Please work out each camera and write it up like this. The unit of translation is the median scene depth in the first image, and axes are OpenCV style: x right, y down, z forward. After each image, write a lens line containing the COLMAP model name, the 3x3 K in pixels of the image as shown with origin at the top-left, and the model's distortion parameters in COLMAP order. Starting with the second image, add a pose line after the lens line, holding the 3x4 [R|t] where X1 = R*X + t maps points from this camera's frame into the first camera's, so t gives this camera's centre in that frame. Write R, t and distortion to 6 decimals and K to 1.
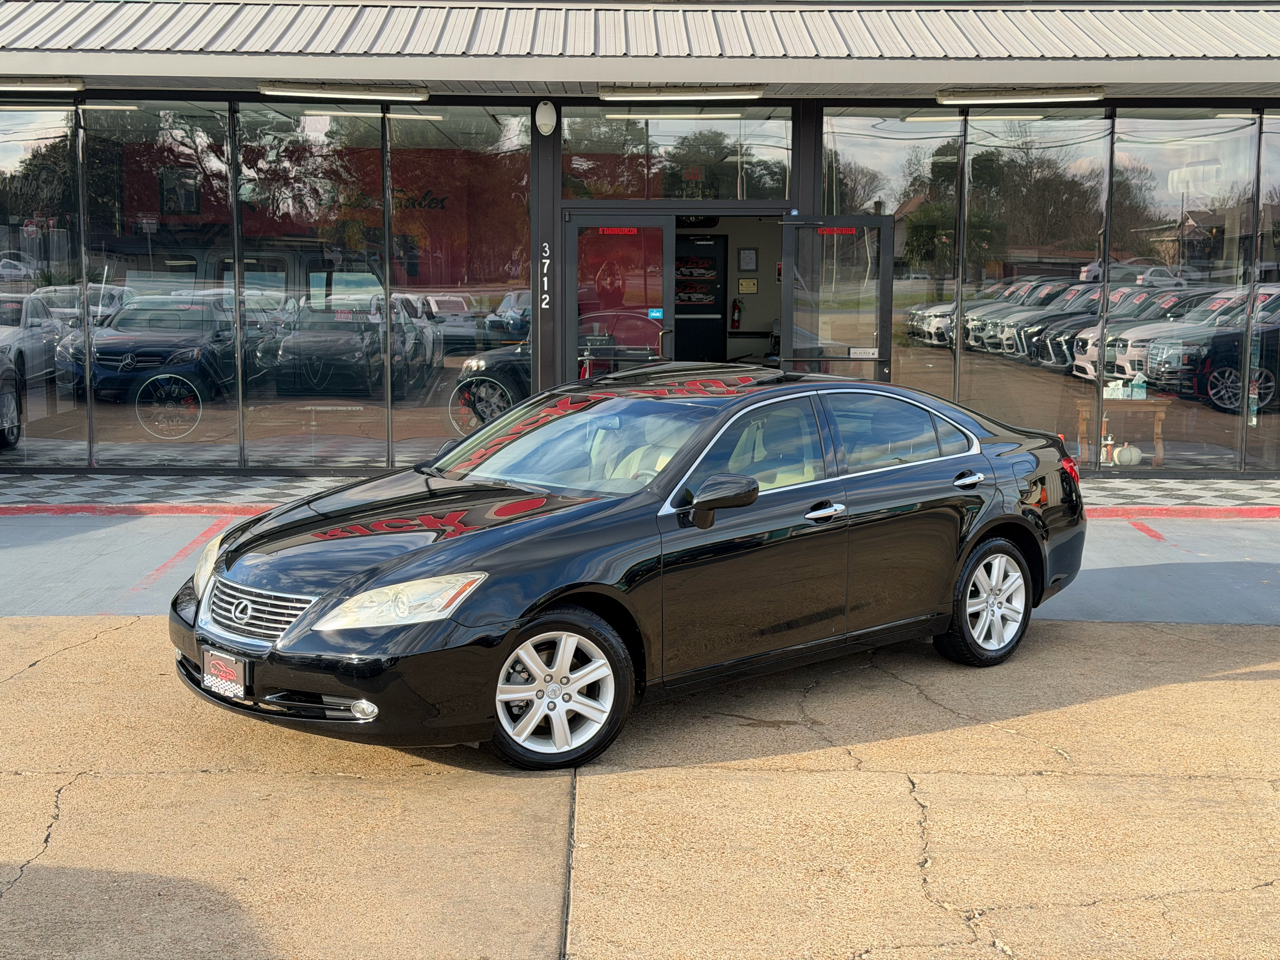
lens RADIAL K [[1779.9, 0, 632.0], [0, 1779.9, 476.3], [0, 0, 1]] dist [0.215734, -0.525940]
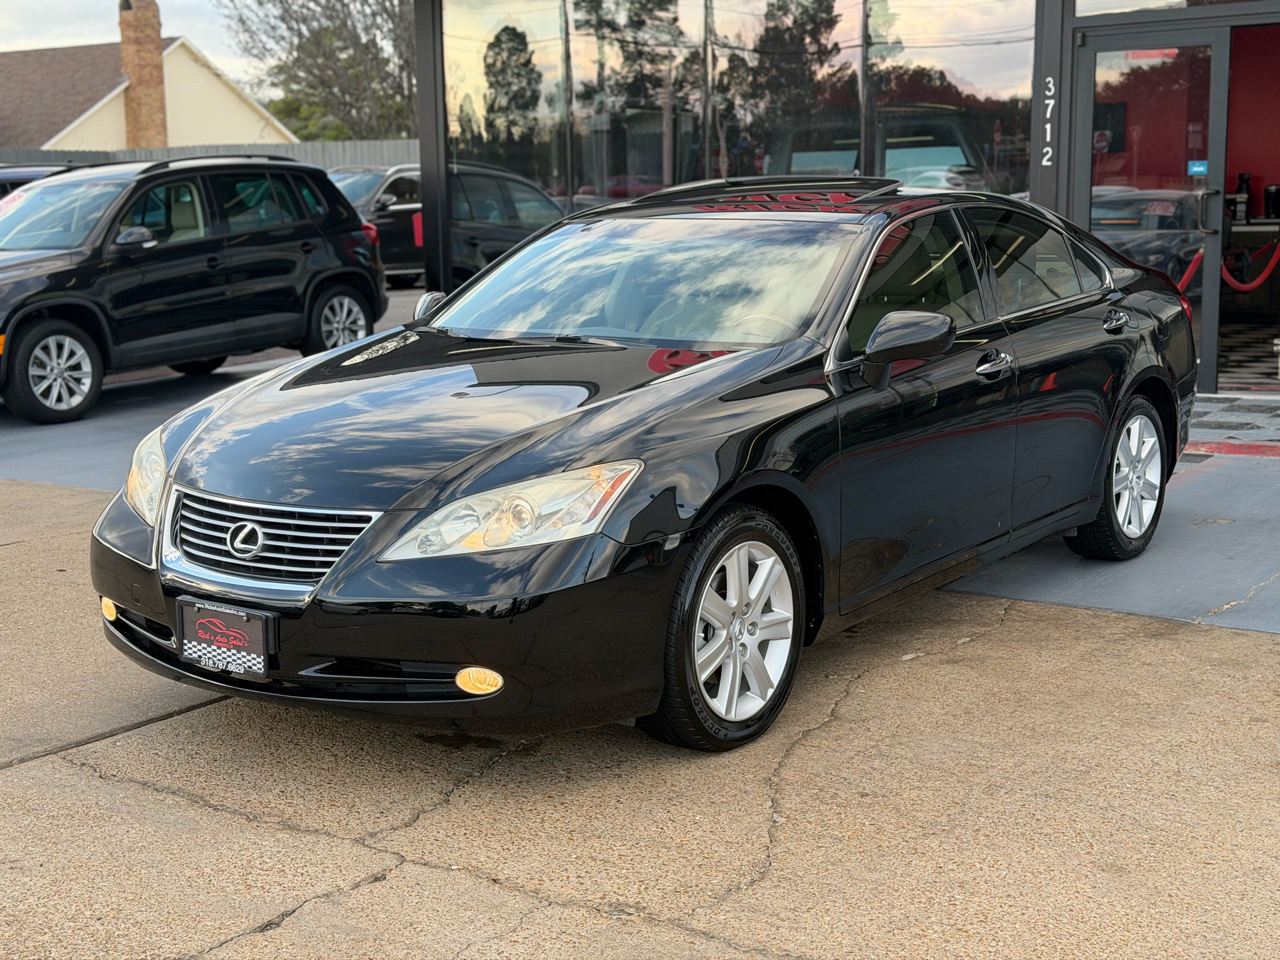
lens RADIAL K [[1777.3, 0, 650.6], [0, 1777.3, 464.0], [0, 0, 1]] dist [0.240733, -0.557925]
pose [[0.981095, -0.048042, 0.187469, -0.193414], [0.039371, 0.997988, 0.049704, 0.021683], [-0.189480, -0.041384, 0.981012, 0.341931]]
